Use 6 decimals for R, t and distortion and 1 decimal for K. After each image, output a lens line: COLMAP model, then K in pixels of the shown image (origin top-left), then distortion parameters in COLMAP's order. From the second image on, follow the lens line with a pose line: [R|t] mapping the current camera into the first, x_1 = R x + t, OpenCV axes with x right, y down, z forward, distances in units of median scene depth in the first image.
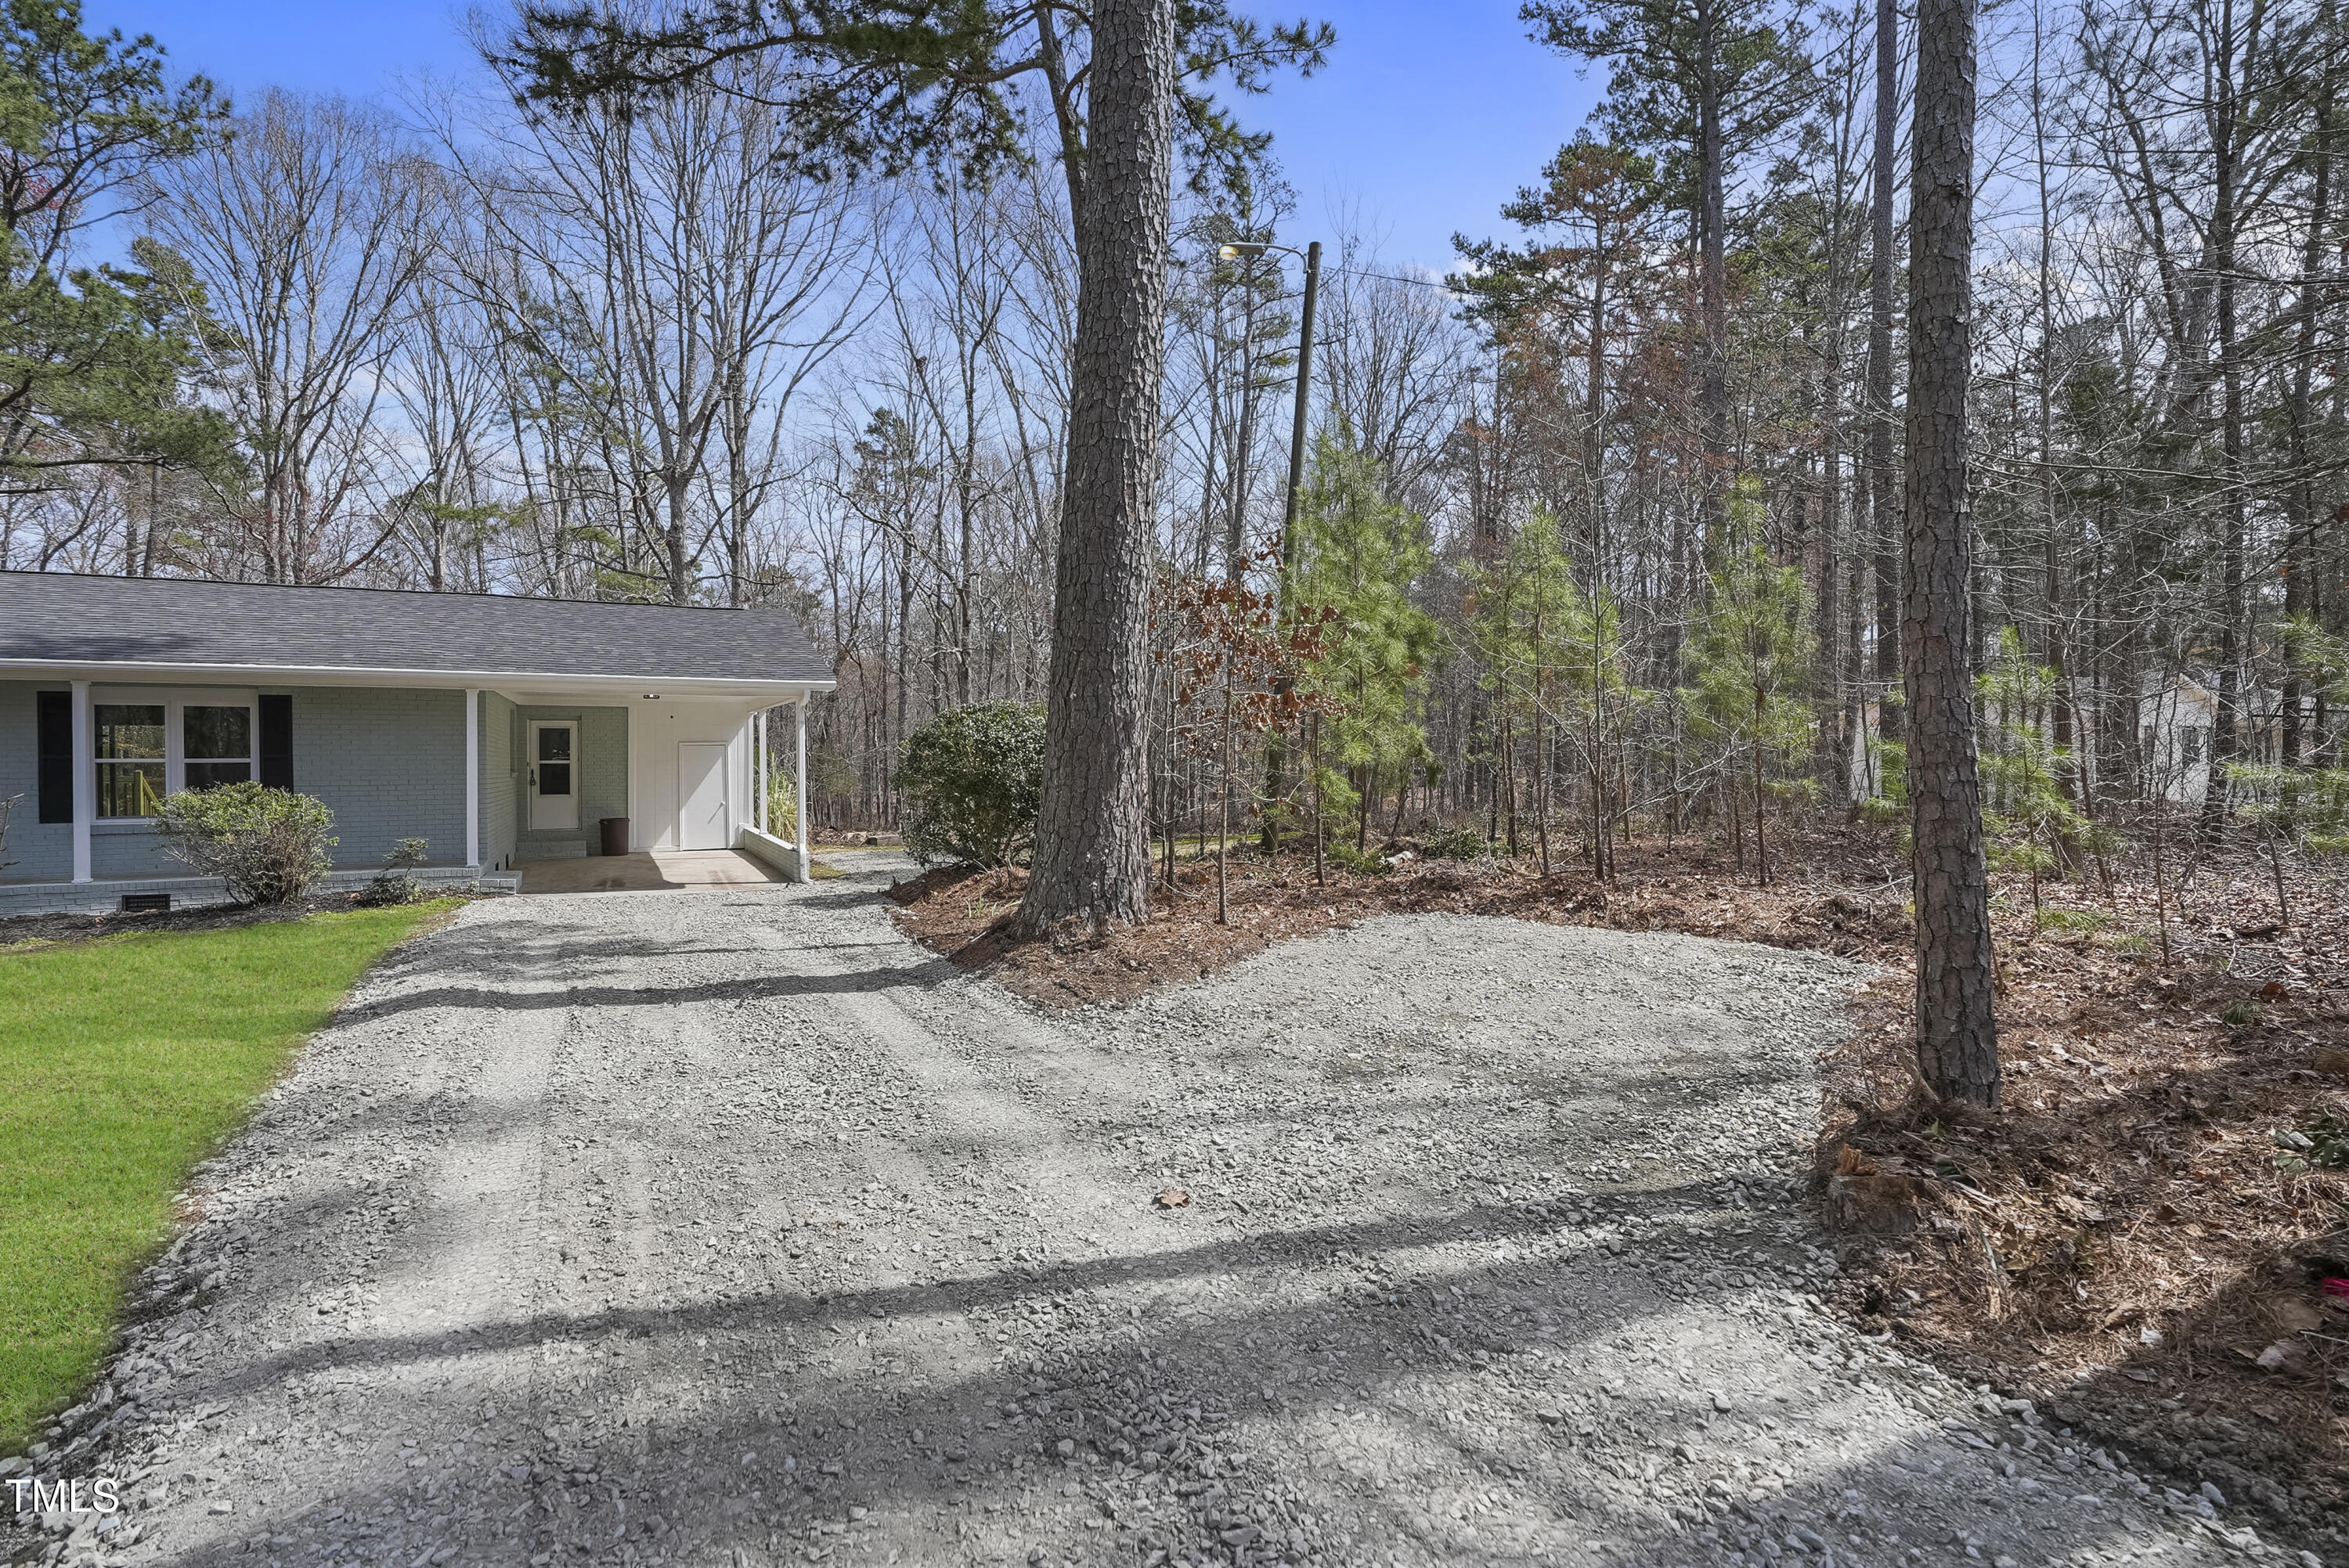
lens RADIAL K [[1110.6, 0, 1189.8], [0, 1110.6, 762.4], [0, 0, 1]] dist [-0.062597, 0.022859]
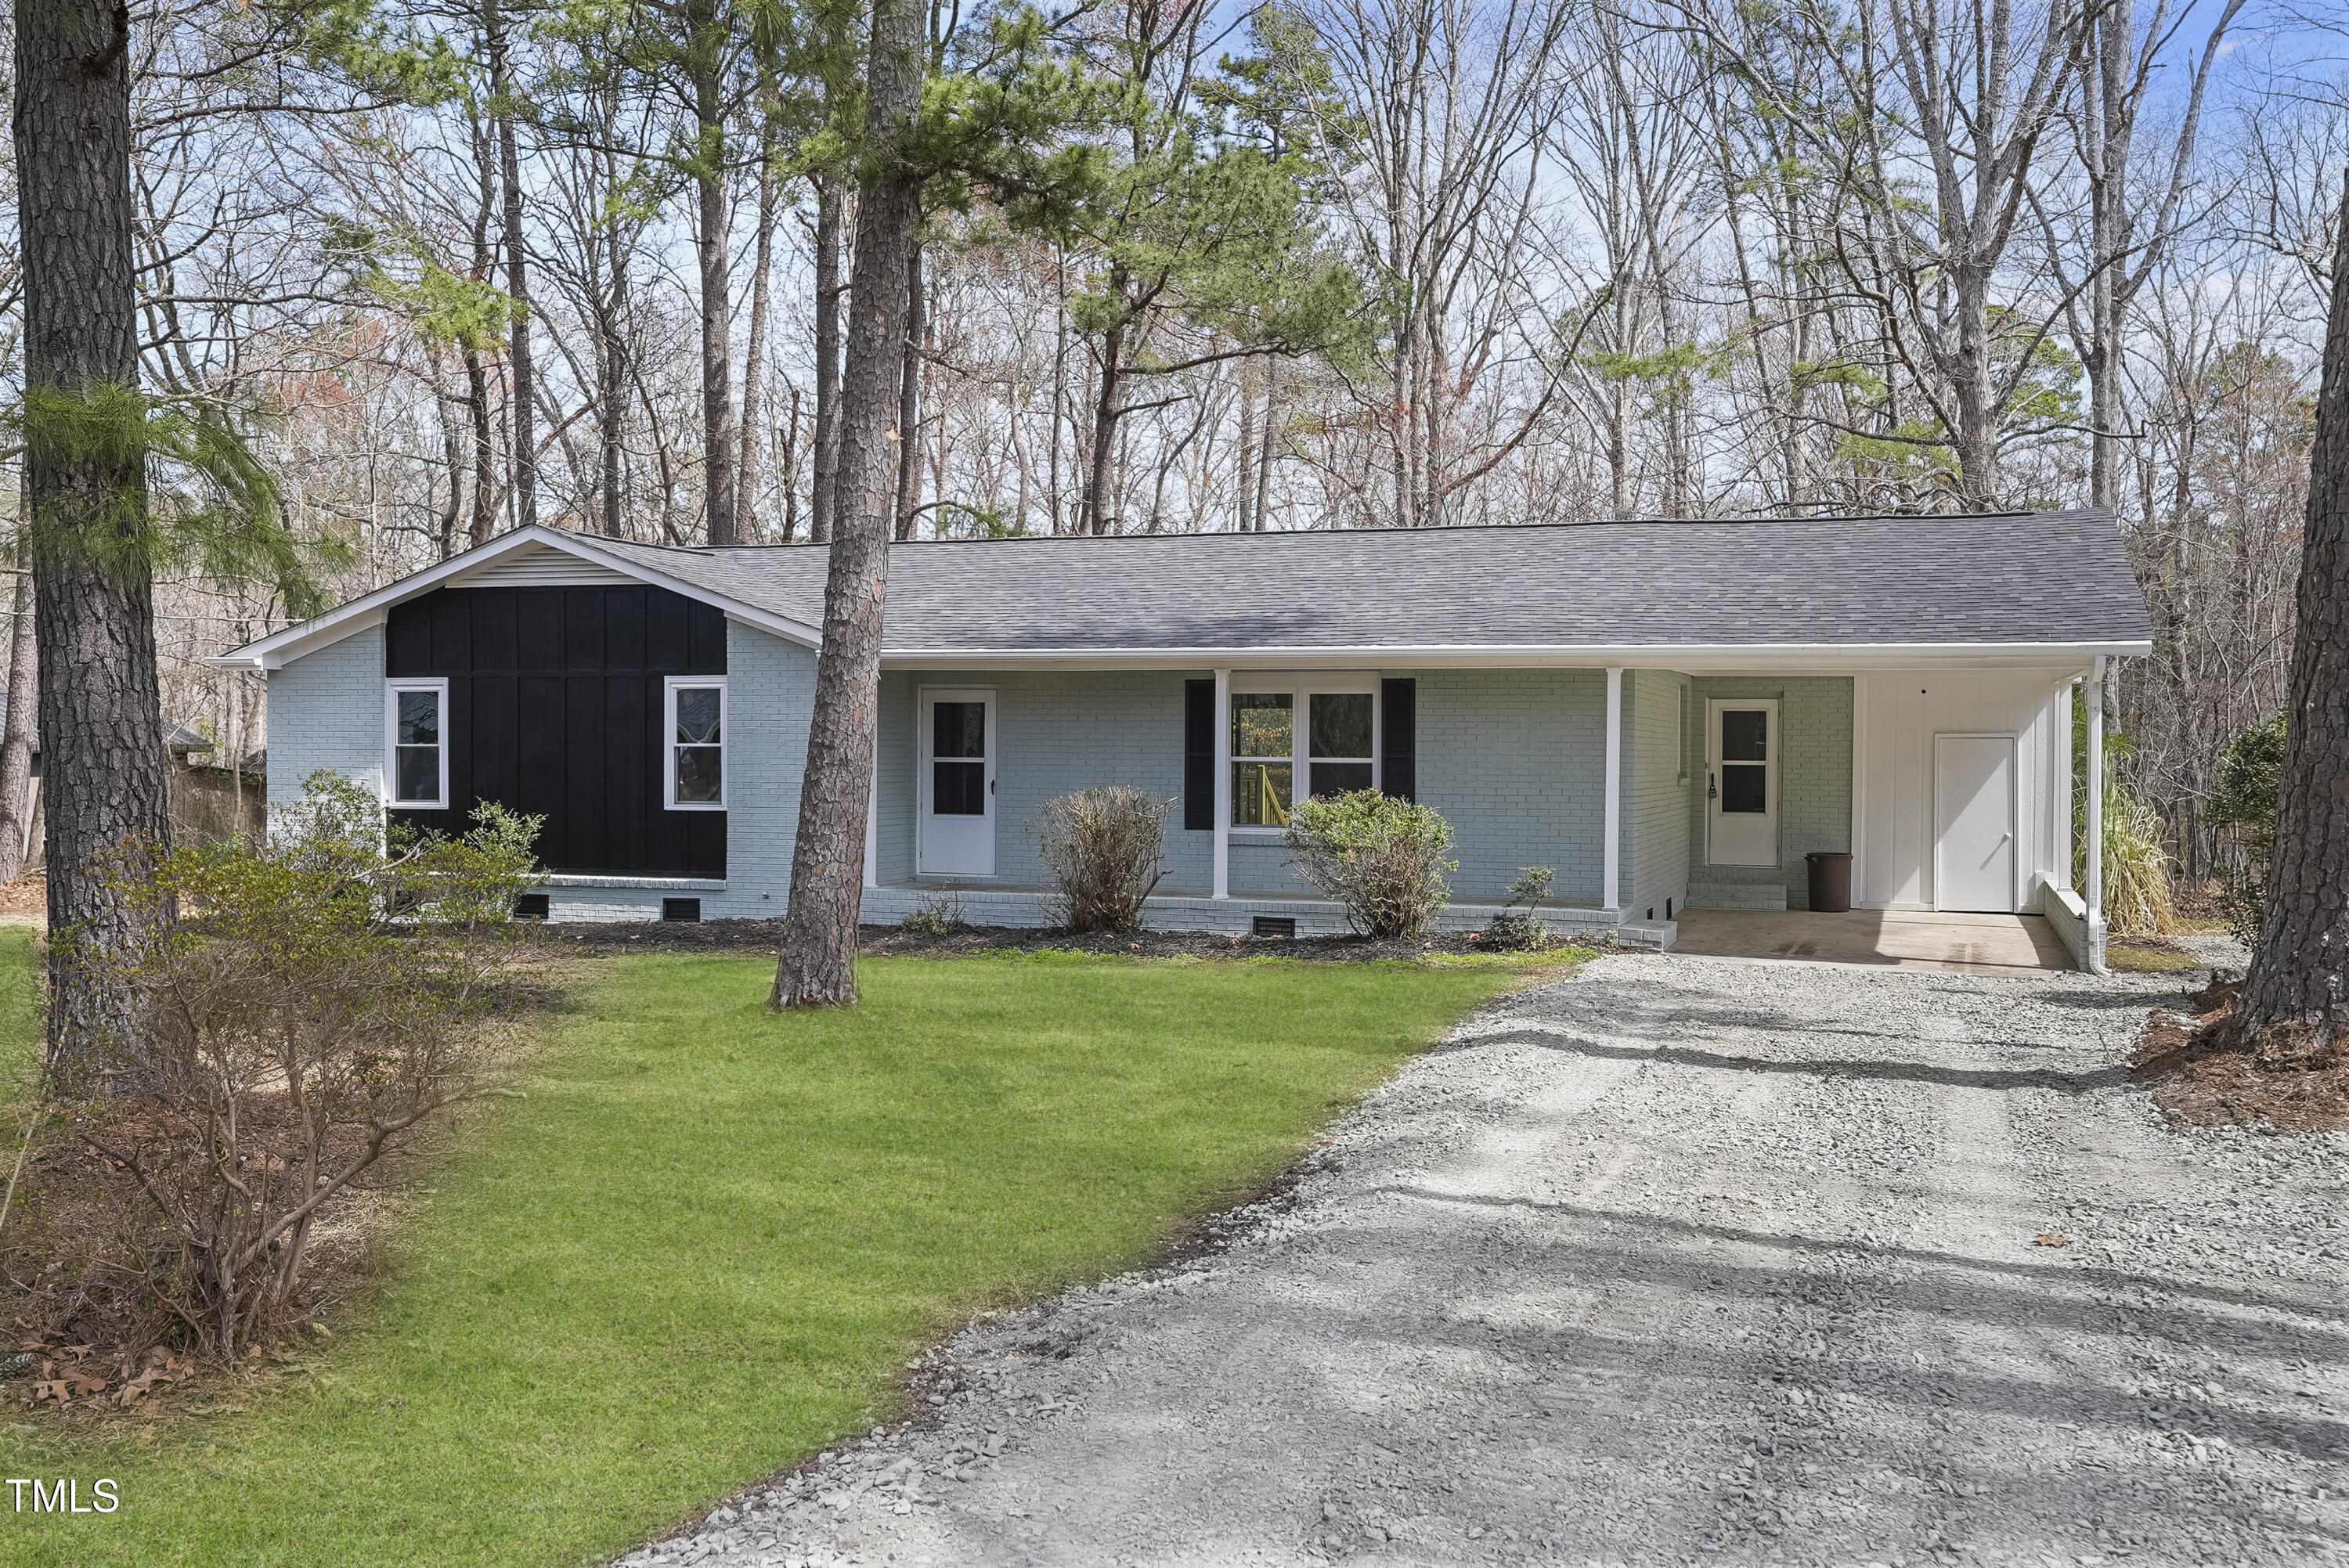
lens RADIAL K [[2212.2, 0, 1164.3], [0, 2212.2, 777.2], [0, 0, 1]] dist [0.075176, 0.000000]
pose [[0.686205, 0.020684, -0.727114, 0.219491], [-0.011662, 0.999780, 0.017434, -0.016179], [0.727315, -0.003484, 0.686295, -0.247488]]
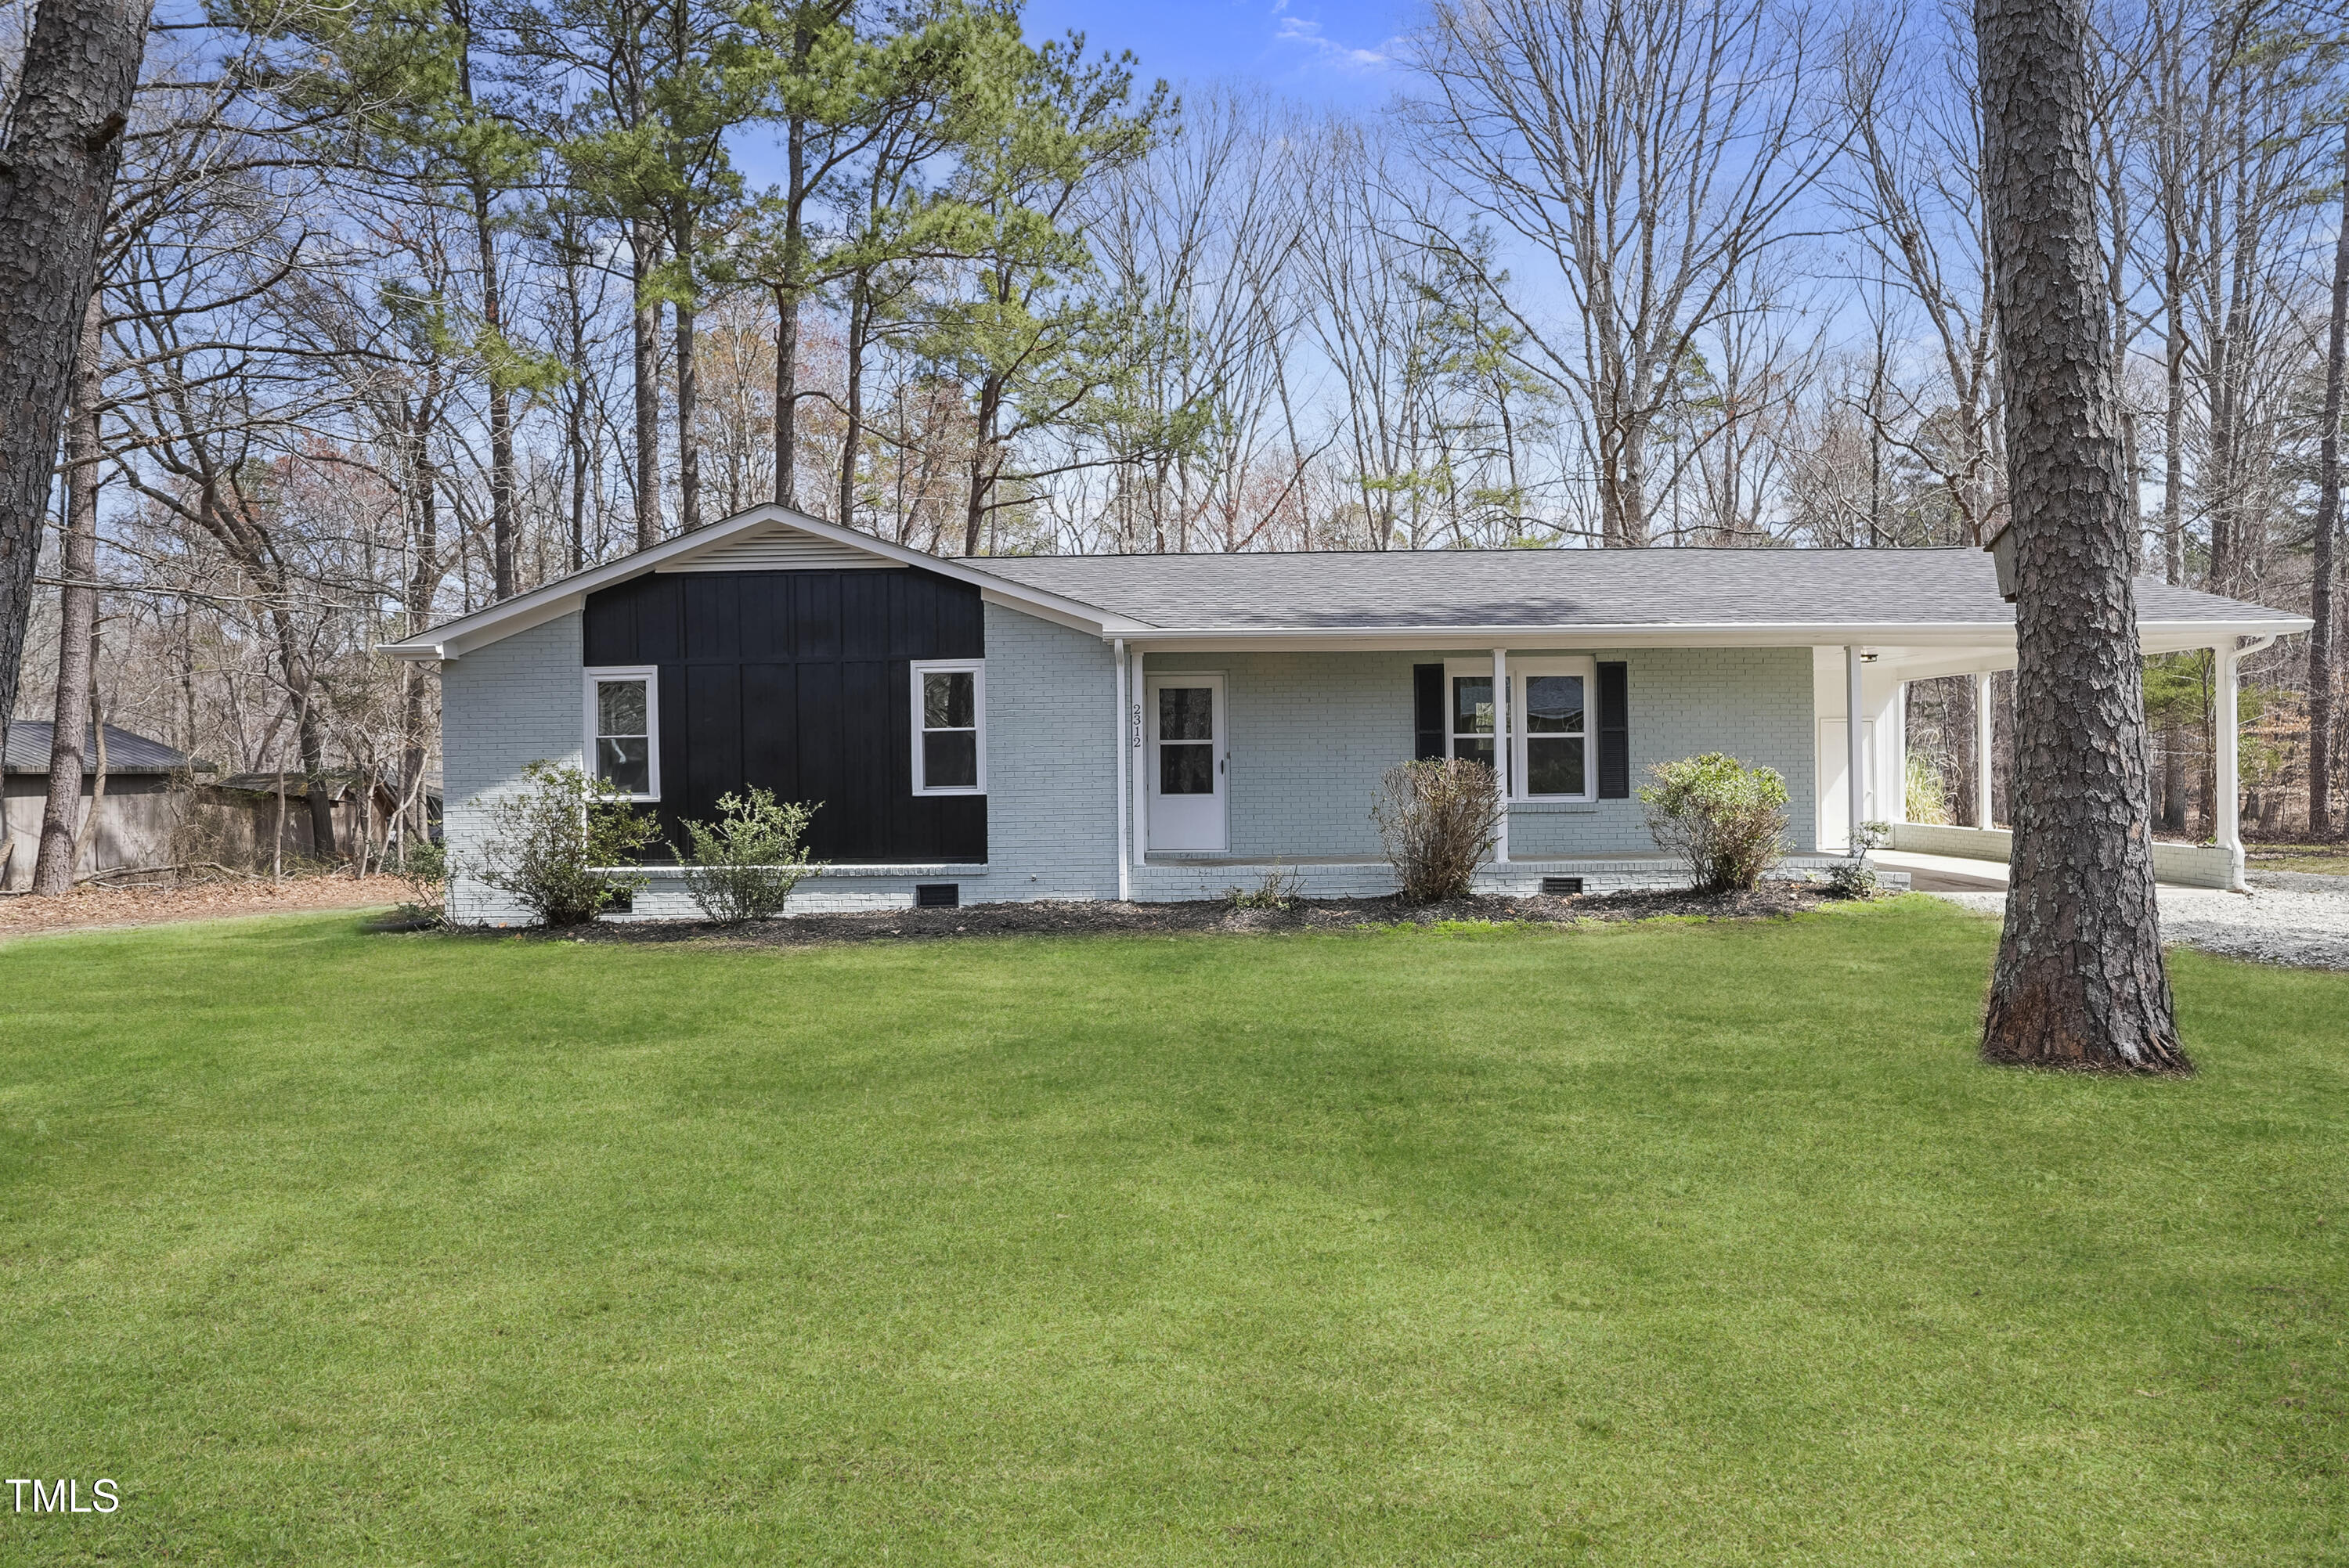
lens RADIAL K [[1274.2, 0, 1185.4], [0, 1274.2, 784.2], [0, 0, 1]] dist [-0.023131, 0.003160]
pose [[0.878738, 0.000302, -0.477304, -0.639532], [0.006624, 0.999896, 0.012829, 0.023175], [0.477258, -0.014435, 0.878644, -0.107759]]
